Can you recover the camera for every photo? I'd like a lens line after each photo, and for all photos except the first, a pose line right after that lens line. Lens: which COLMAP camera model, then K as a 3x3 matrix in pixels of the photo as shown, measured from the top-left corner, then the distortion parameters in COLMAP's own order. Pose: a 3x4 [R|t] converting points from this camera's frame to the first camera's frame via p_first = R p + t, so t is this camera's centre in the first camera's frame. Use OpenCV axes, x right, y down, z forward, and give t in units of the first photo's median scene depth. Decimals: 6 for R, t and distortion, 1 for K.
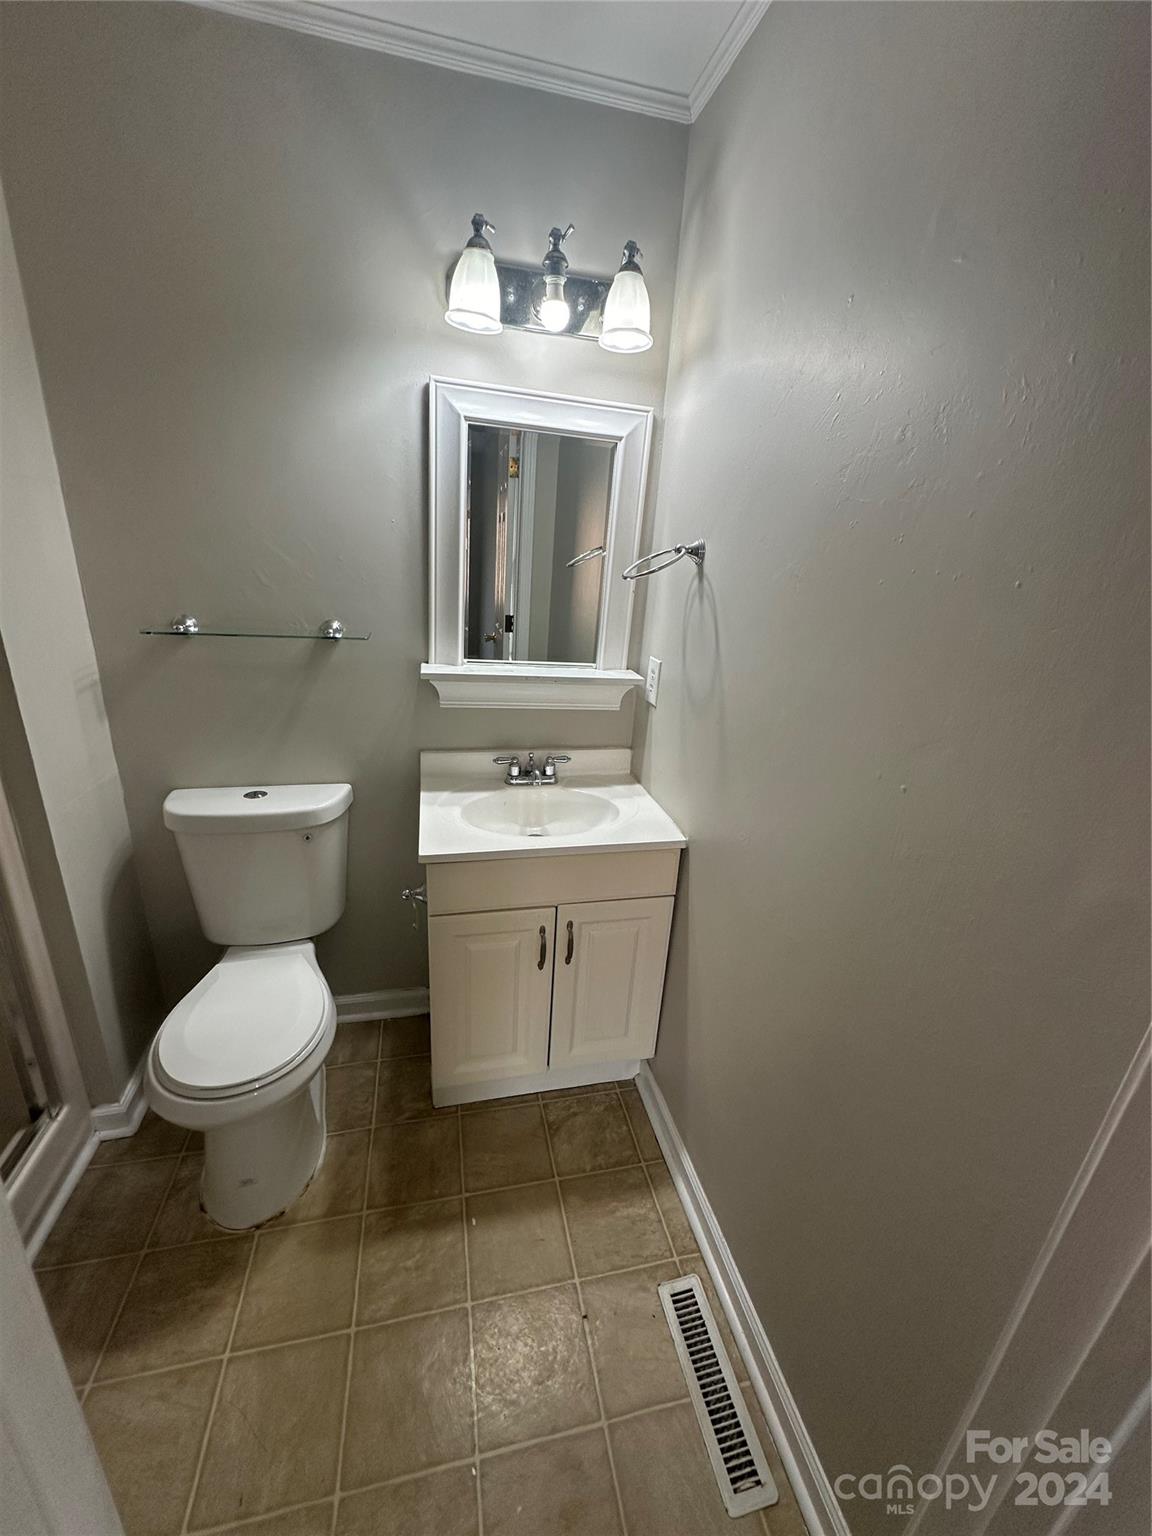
lens RADIAL K [[611.6, 0, 575.2], [0, 611.6, 768.6], [0, 0, 1]] dist [-0.004889, 0.001439]
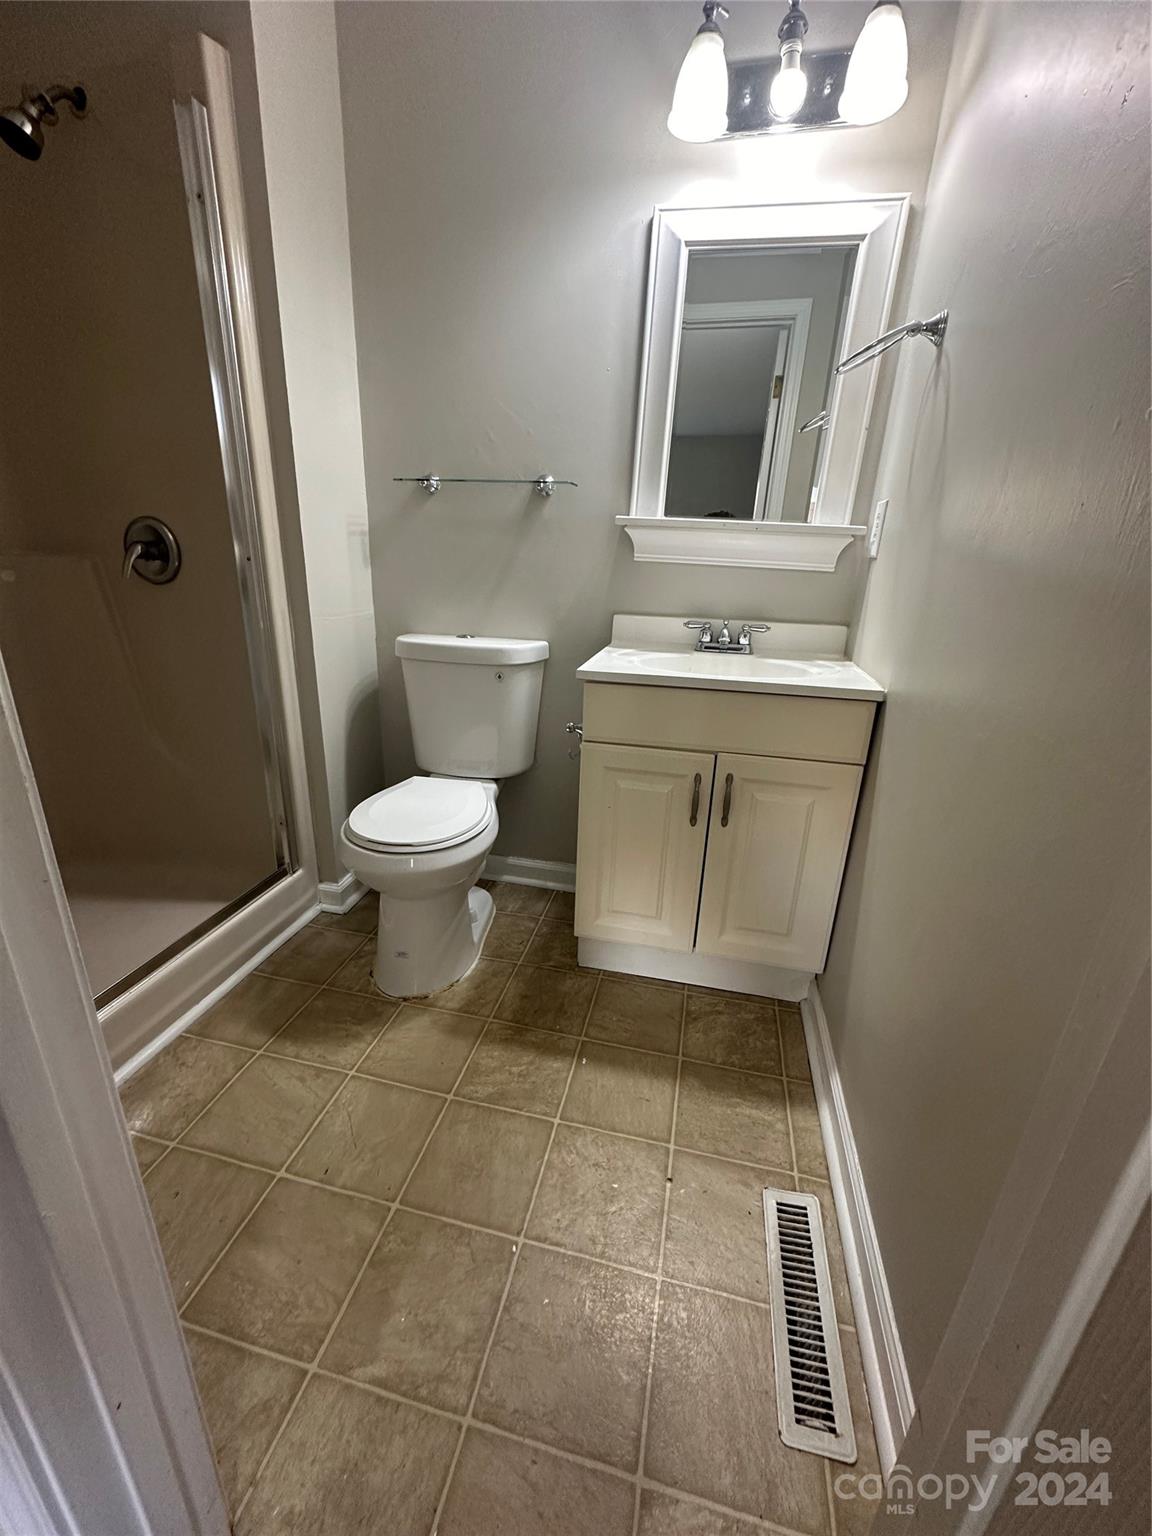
lens RADIAL K [[611.6, 0, 571.6], [0, 611.6, 762.4], [0, 0, 1]] dist [-0.004889, 0.001439]
pose [[0.900518, 0.118450, -0.418374, 0.160506], [-0.131333, 0.991336, -0.002017, 0.272246], [0.414511, 0.056762, 0.908272, 0.085198]]
